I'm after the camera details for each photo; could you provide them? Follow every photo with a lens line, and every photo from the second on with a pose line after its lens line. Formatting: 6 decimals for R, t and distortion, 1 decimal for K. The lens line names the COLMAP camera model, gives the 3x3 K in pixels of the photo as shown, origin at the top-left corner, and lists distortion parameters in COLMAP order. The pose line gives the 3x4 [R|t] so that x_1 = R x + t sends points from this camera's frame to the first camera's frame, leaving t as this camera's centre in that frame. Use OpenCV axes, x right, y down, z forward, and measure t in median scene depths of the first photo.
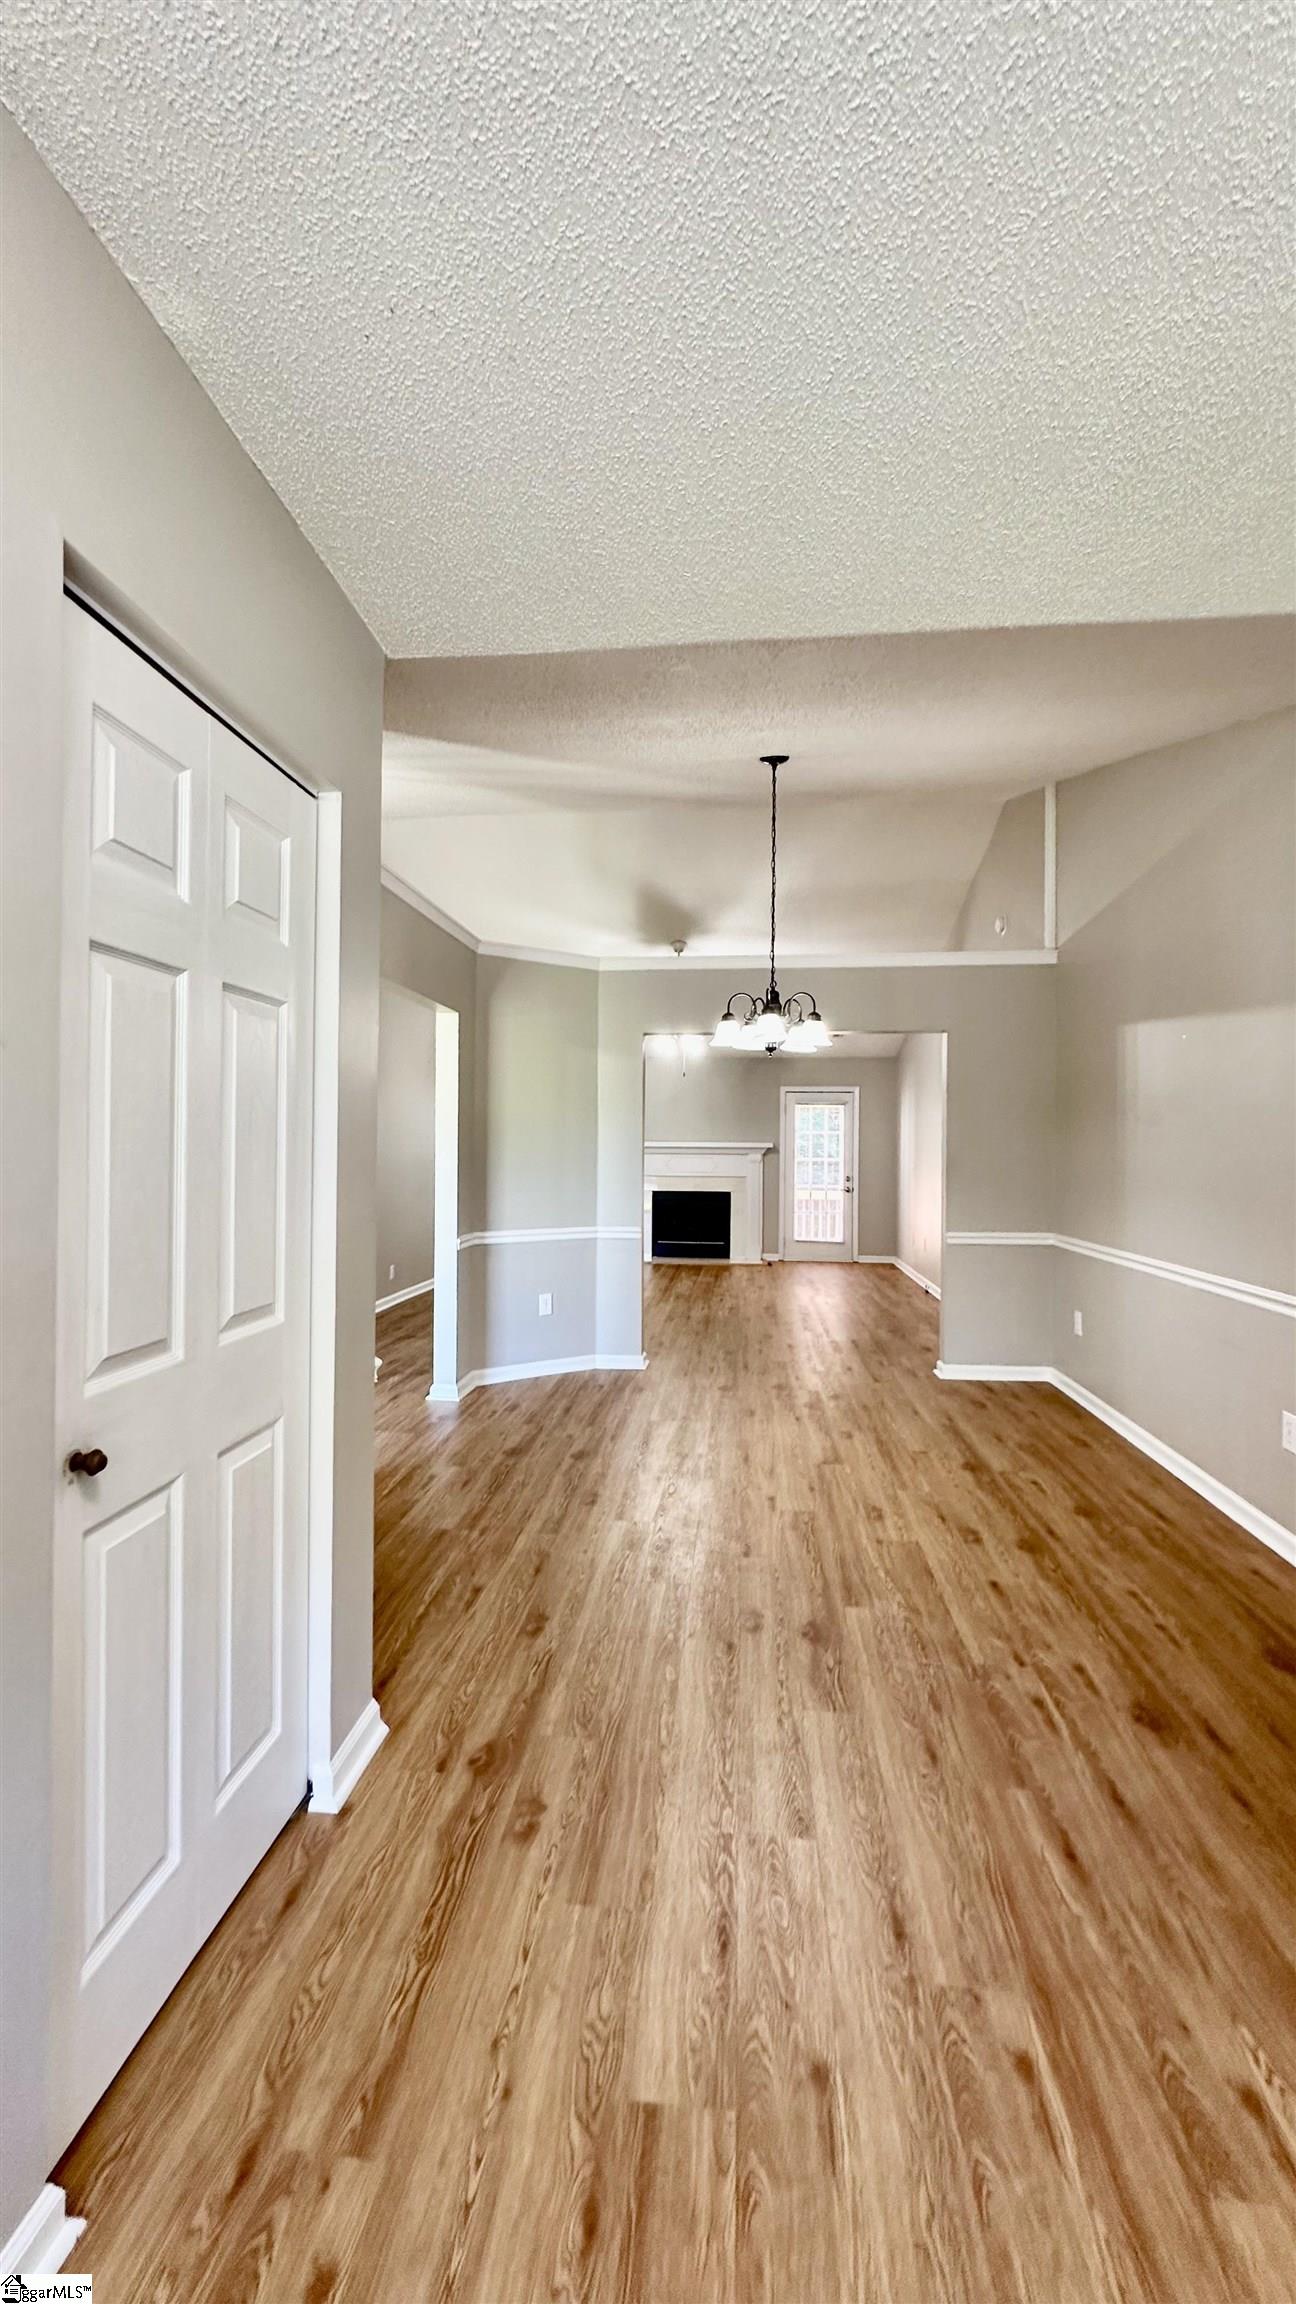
lens RADIAL K [[919.8, 0, 651.1], [0, 919.8, 1142.9], [0, 0, 1]] dist [-0.003414, 0.000386]
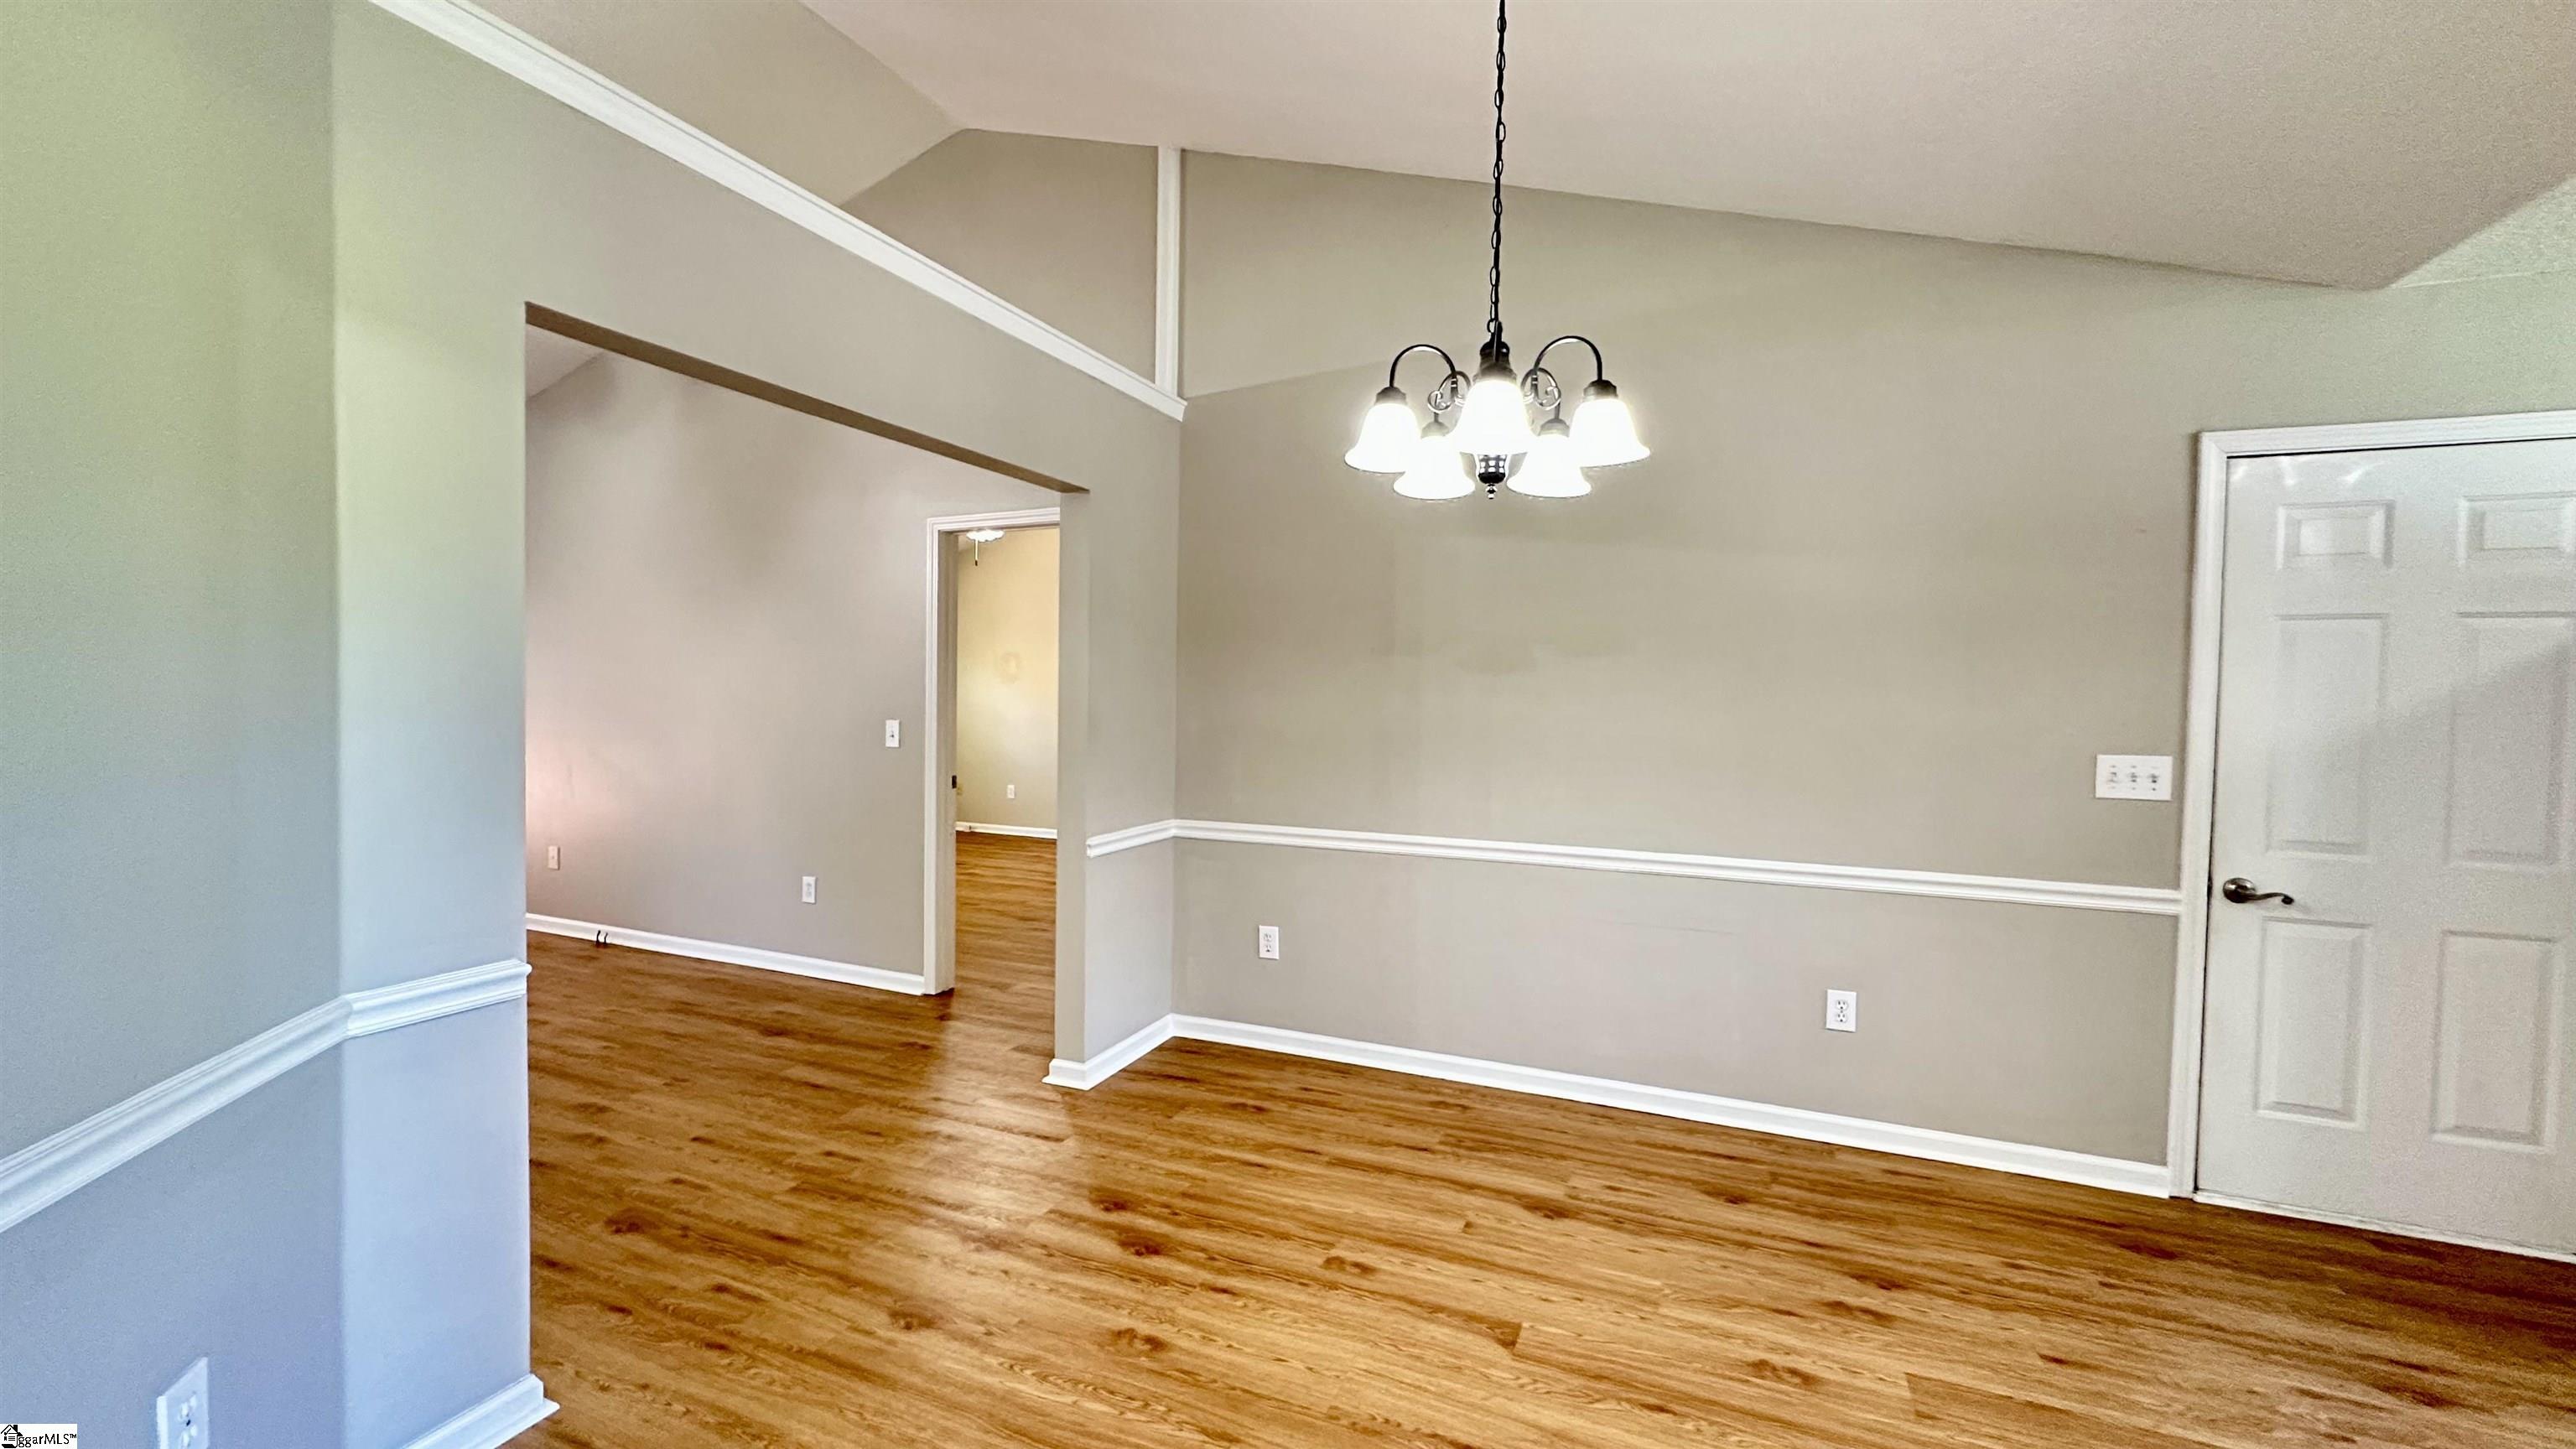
lens RADIAL K [[1028.4, 0, 1304.5], [0, 1028.4, 727.8], [0, 0, 1]] dist [-0.003414, 0.000386]
pose [[0.301426, -0.044422, 0.952454, -0.457395], [-0.021116, 0.998358, 0.053246, -0.023001], [-0.953256, -0.036162, 0.299993, 1.181038]]
